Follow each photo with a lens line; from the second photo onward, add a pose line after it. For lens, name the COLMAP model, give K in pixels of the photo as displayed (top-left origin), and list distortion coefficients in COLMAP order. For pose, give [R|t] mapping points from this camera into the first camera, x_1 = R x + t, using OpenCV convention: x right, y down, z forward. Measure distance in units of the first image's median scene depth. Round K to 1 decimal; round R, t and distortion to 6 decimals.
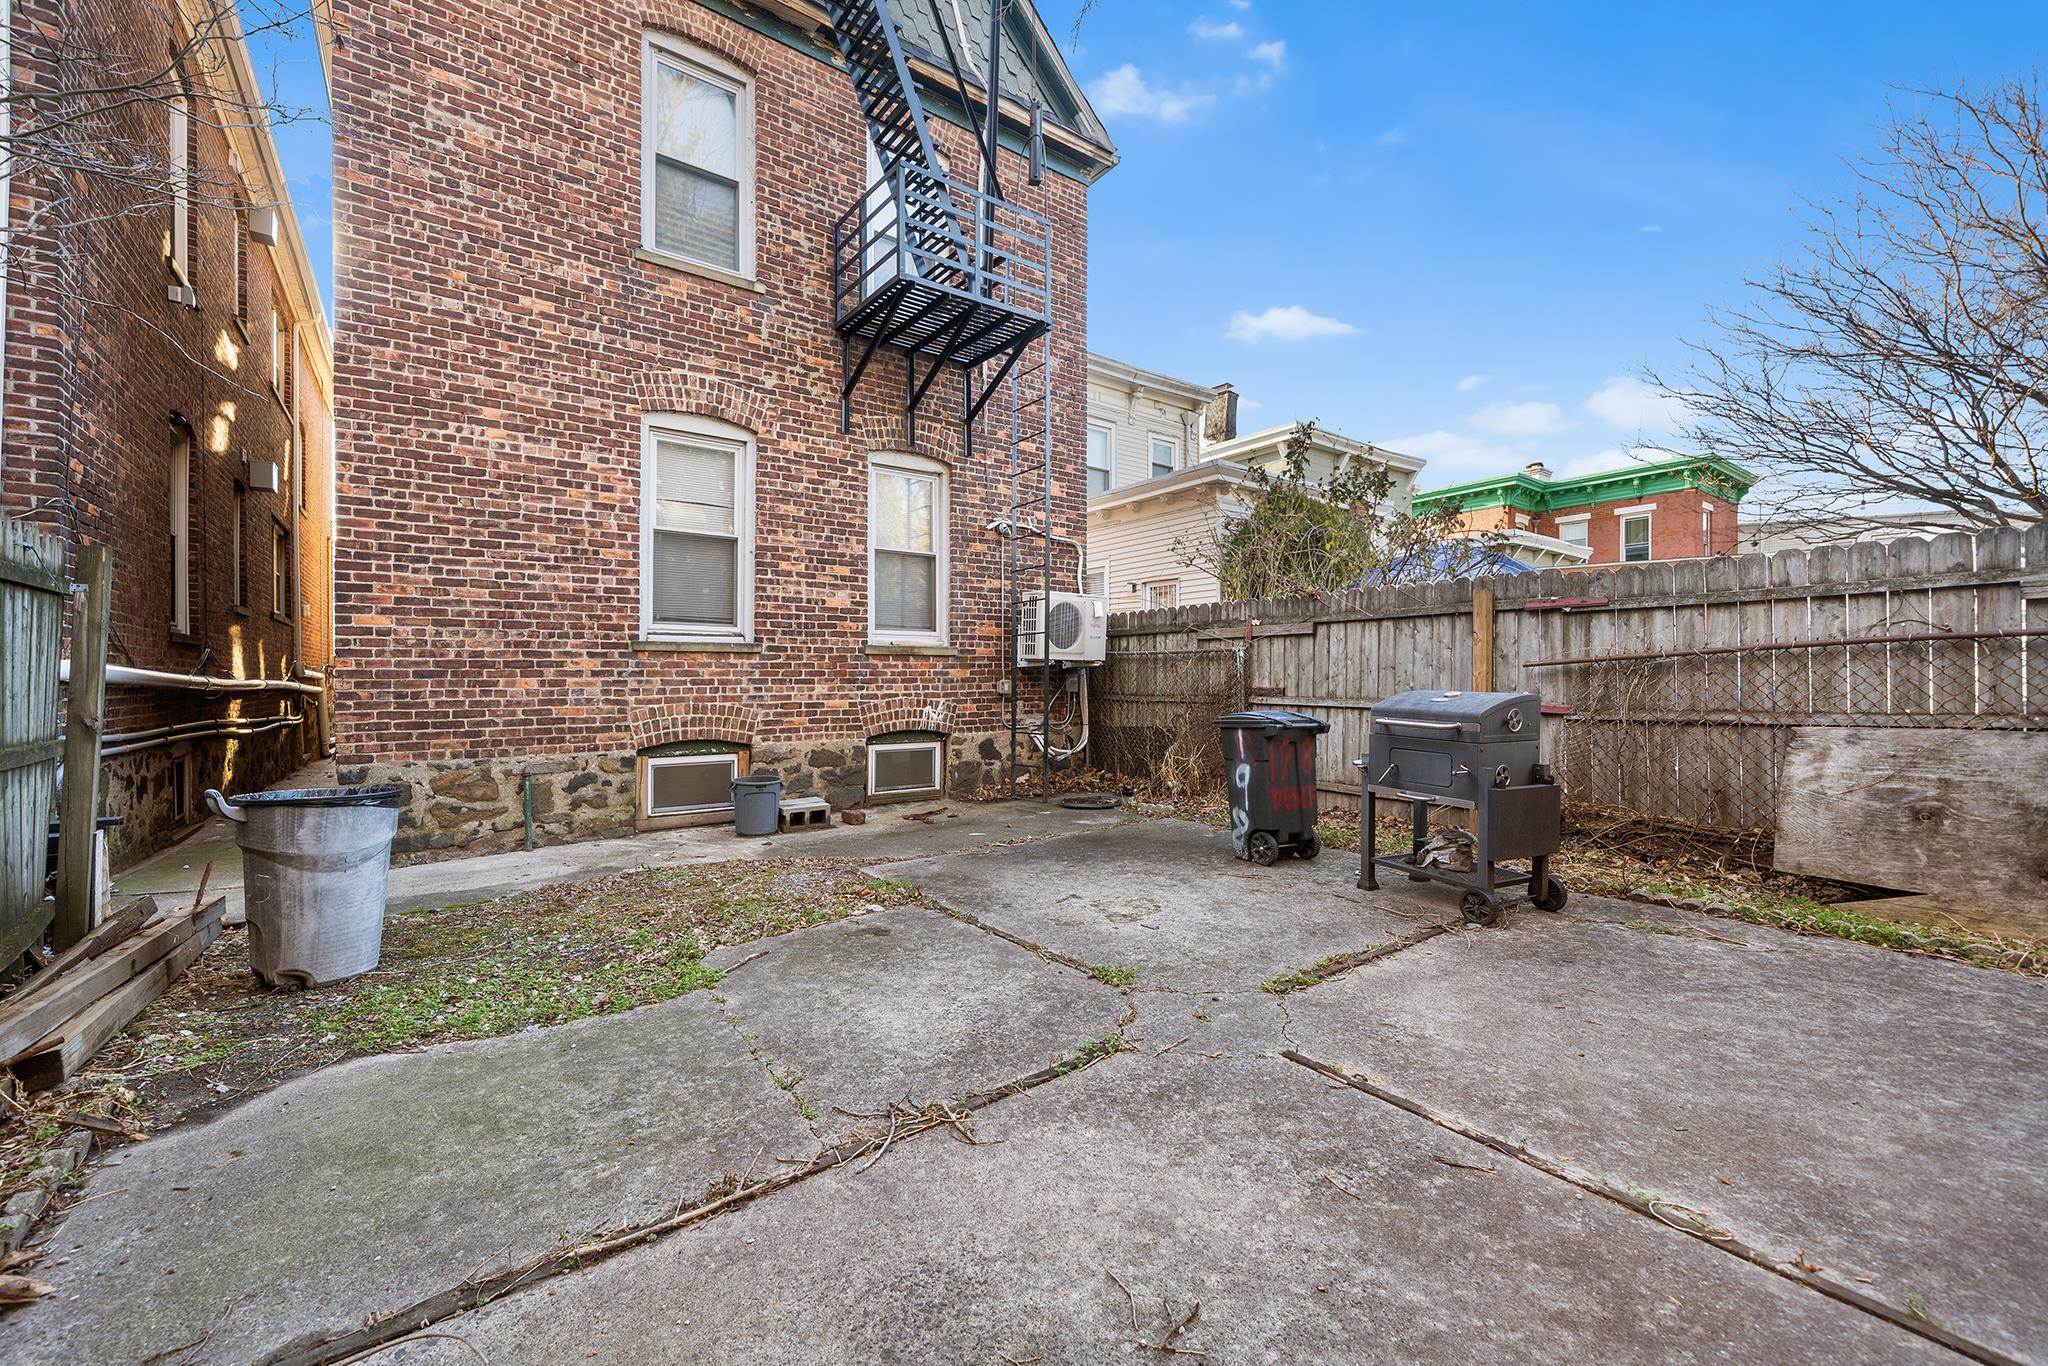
lens RADIAL K [[805.0, 0, 1004.9], [0, 805.0, 687.5], [0, 0, 1]] dist [-0.001984, -0.000253]
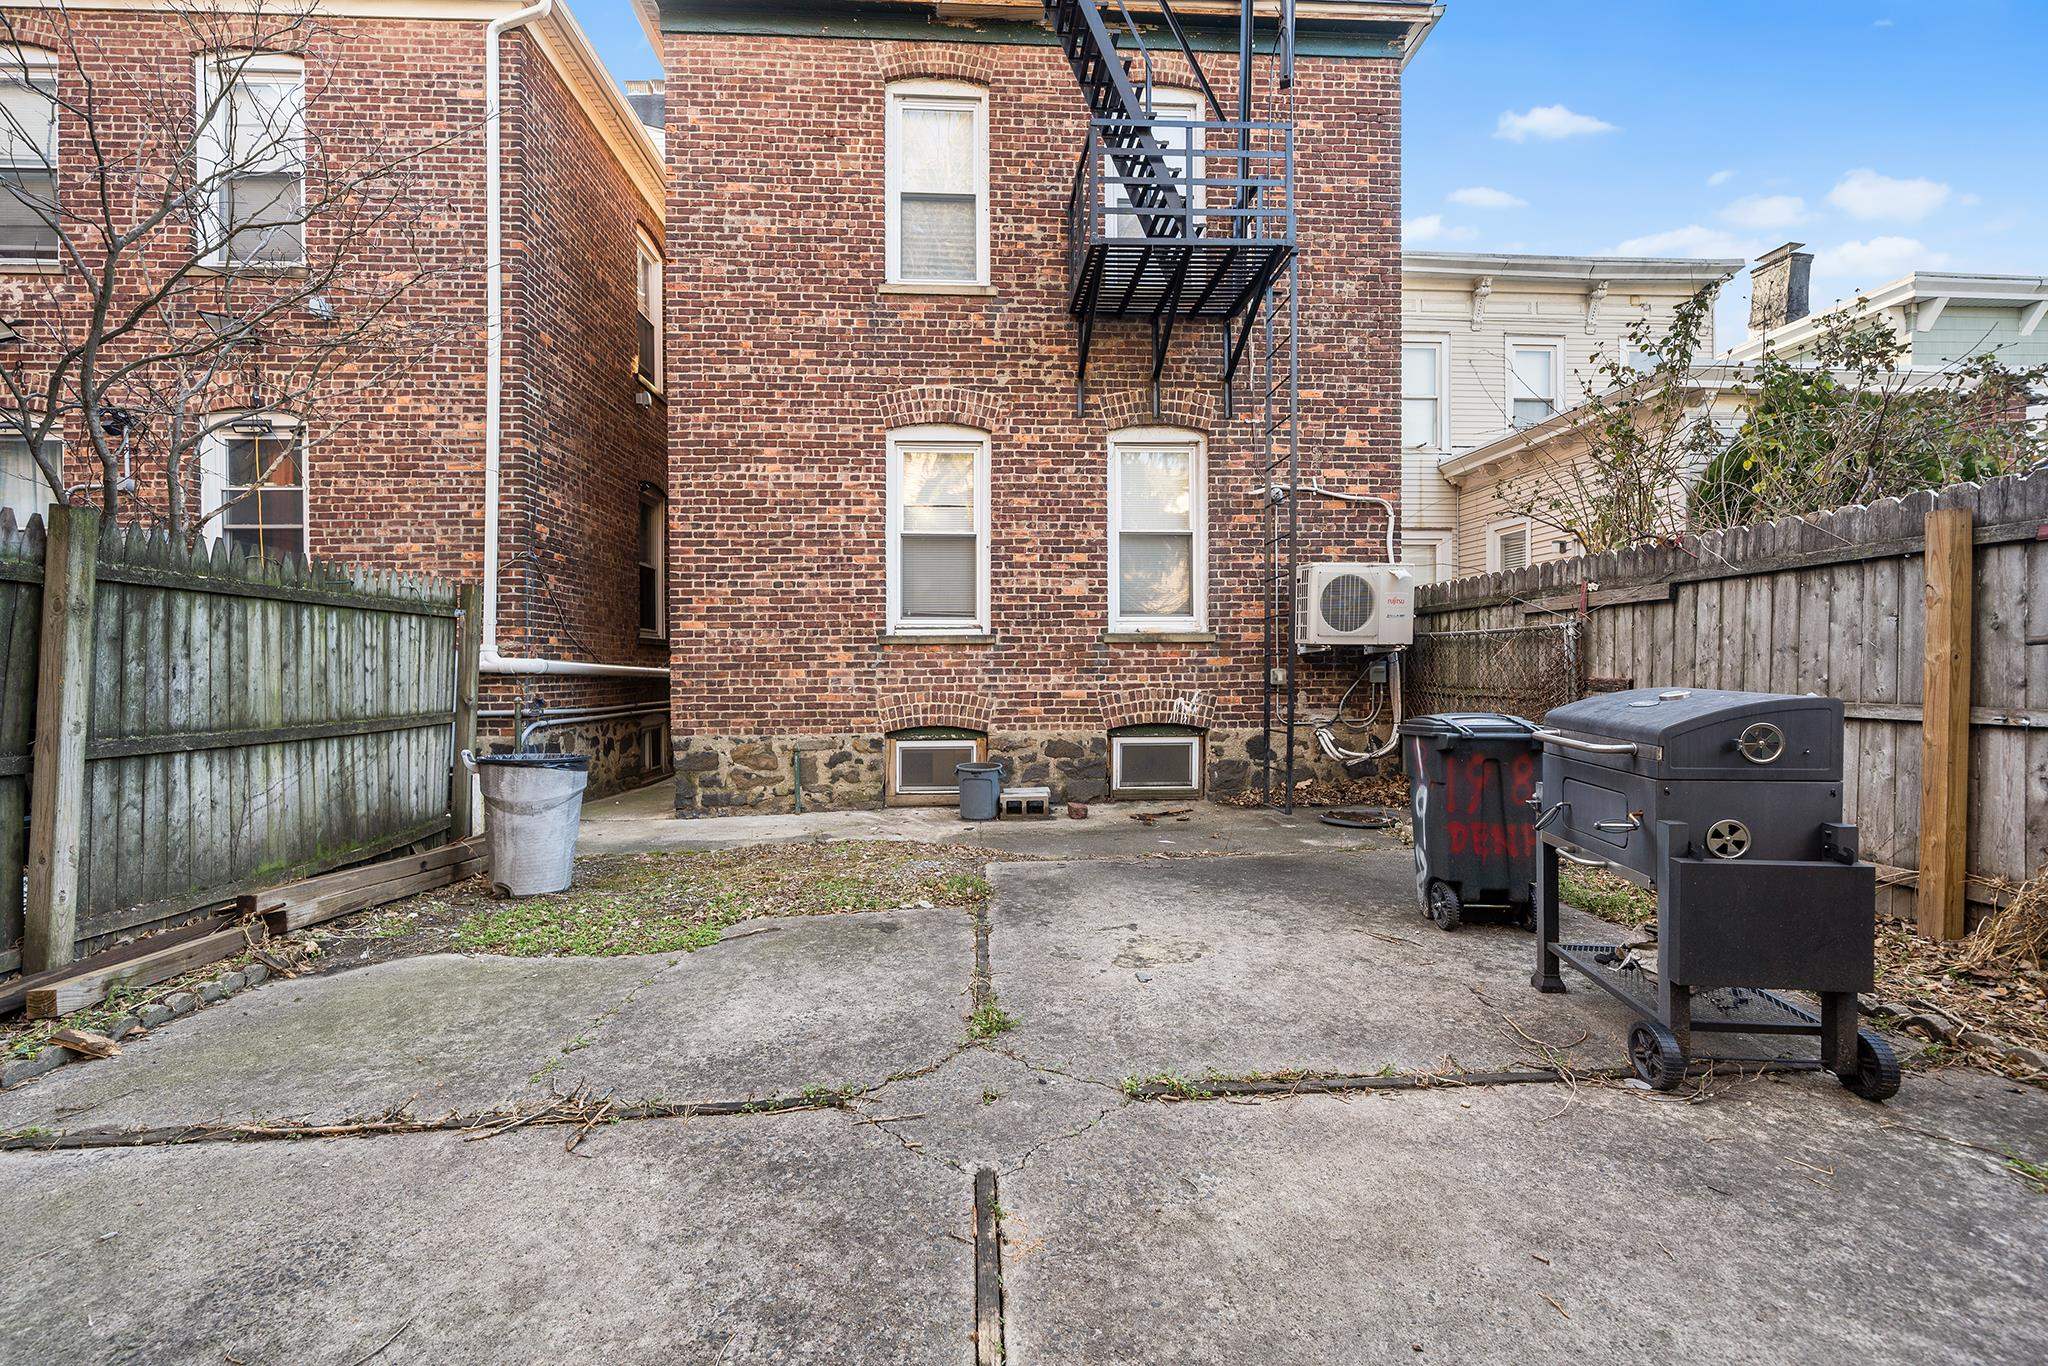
lens RADIAL K [[811.7, 0, 1014.4], [0, 811.7, 676.5], [0, 0, 1]] dist [-0.002014, -0.000124]
pose [[0.845733, 0.002159, -0.533601, 0.305435], [-0.000658, 0.999995, 0.003004, -0.004688], [0.533605, -0.002190, 0.845731, 0.146524]]
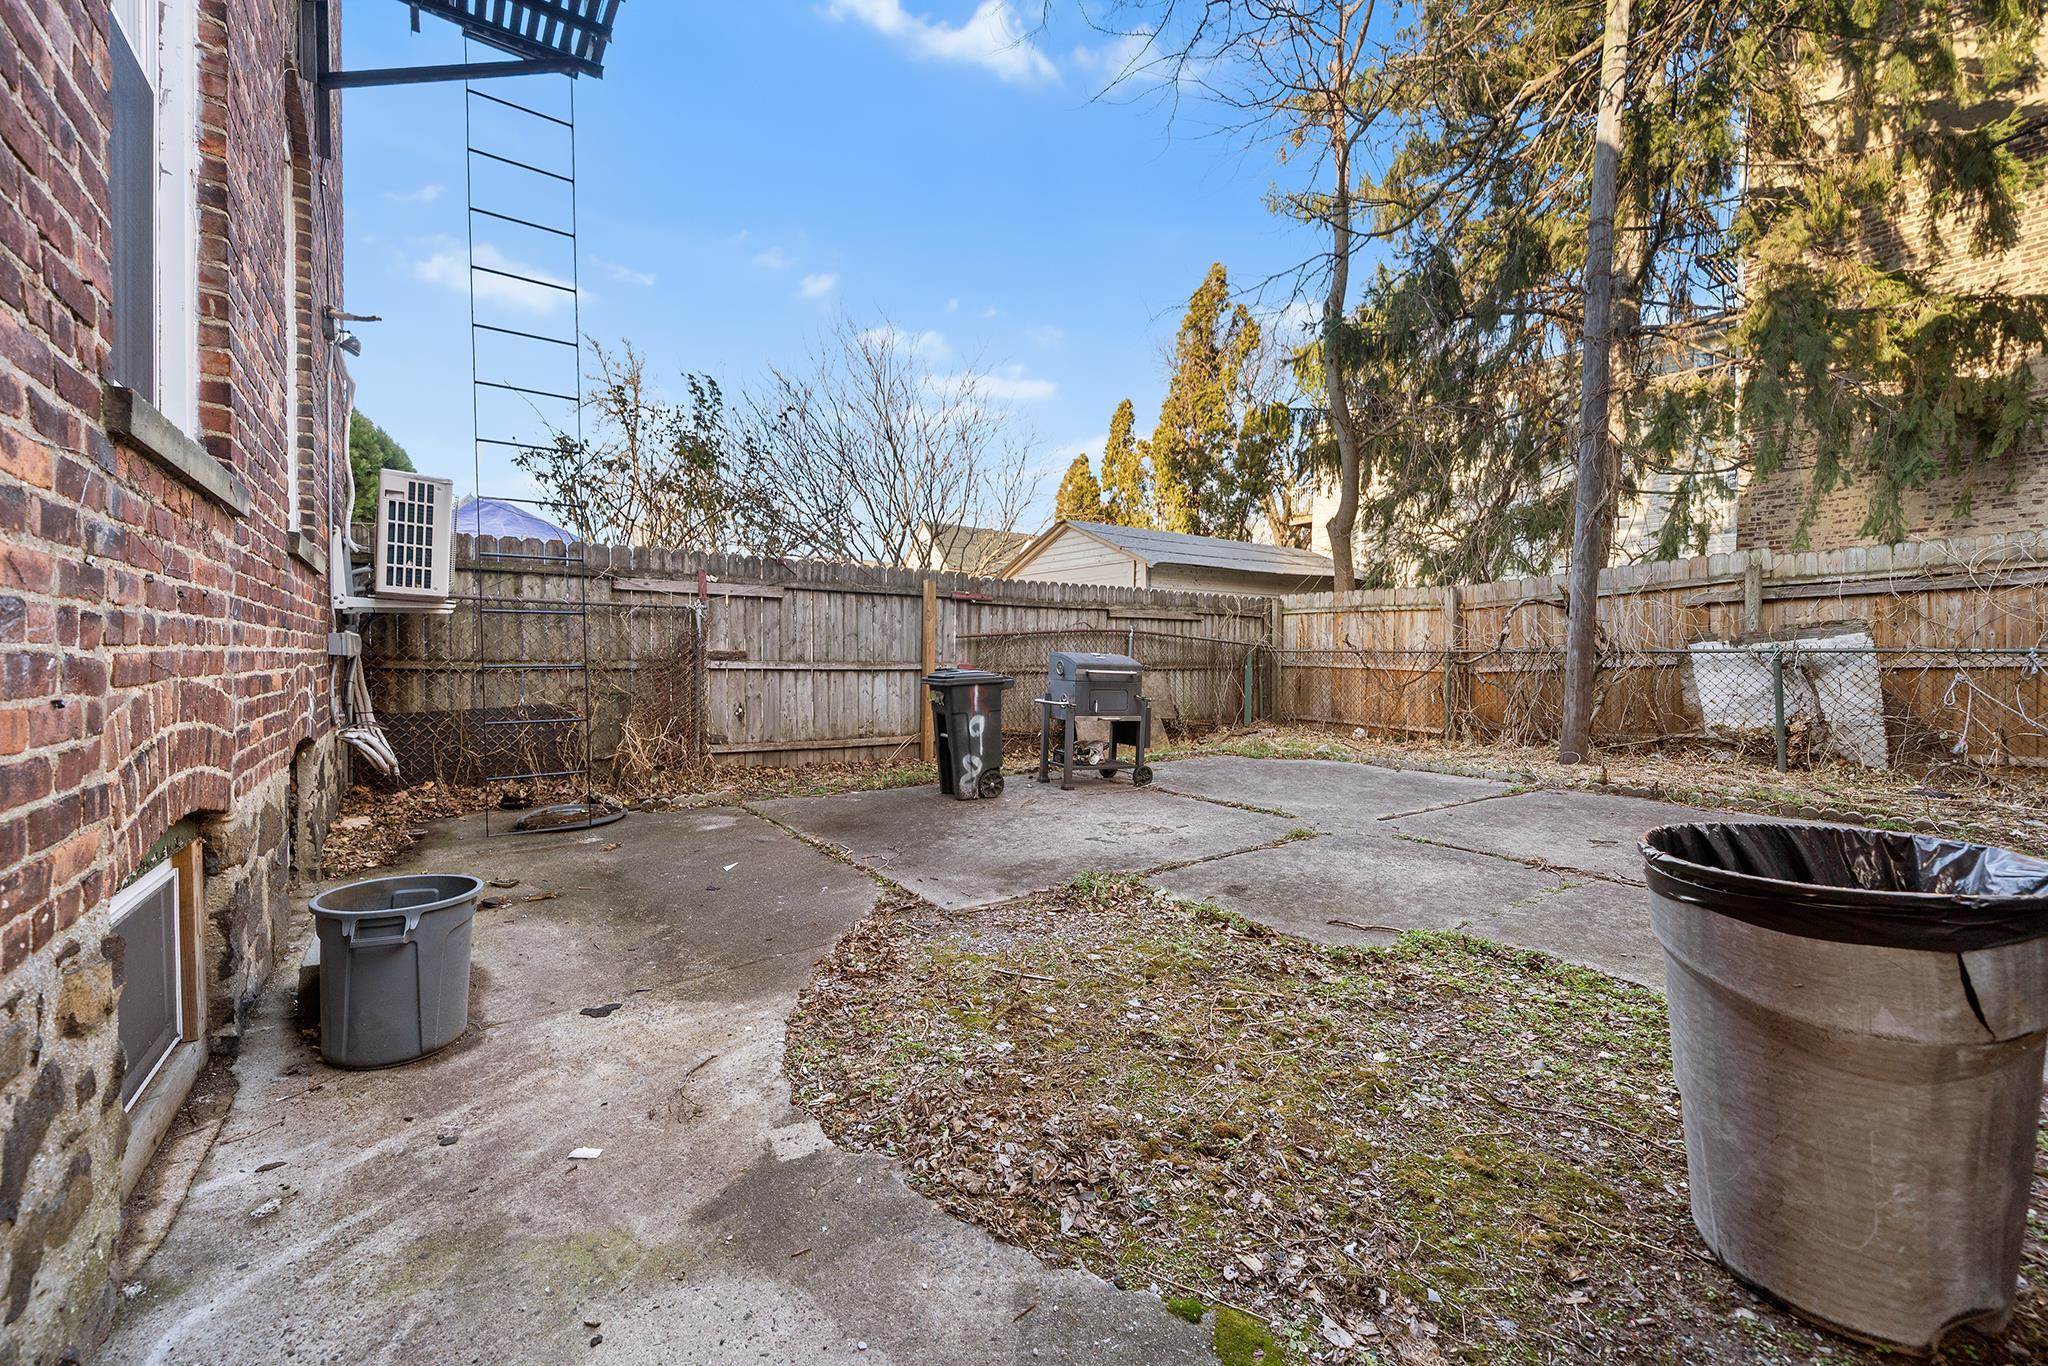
lens RADIAL K [[805.0, 0, 1004.9], [0, 805.0, 687.5], [0, 0, 1]] dist [-0.001984, -0.000253]
pose [[0.006200, -0.031068, 0.999498, -0.689382], [0.001238, 0.999517, 0.031061, 0.015714], [-0.999980, 0.001045, 0.006236, 0.774817]]
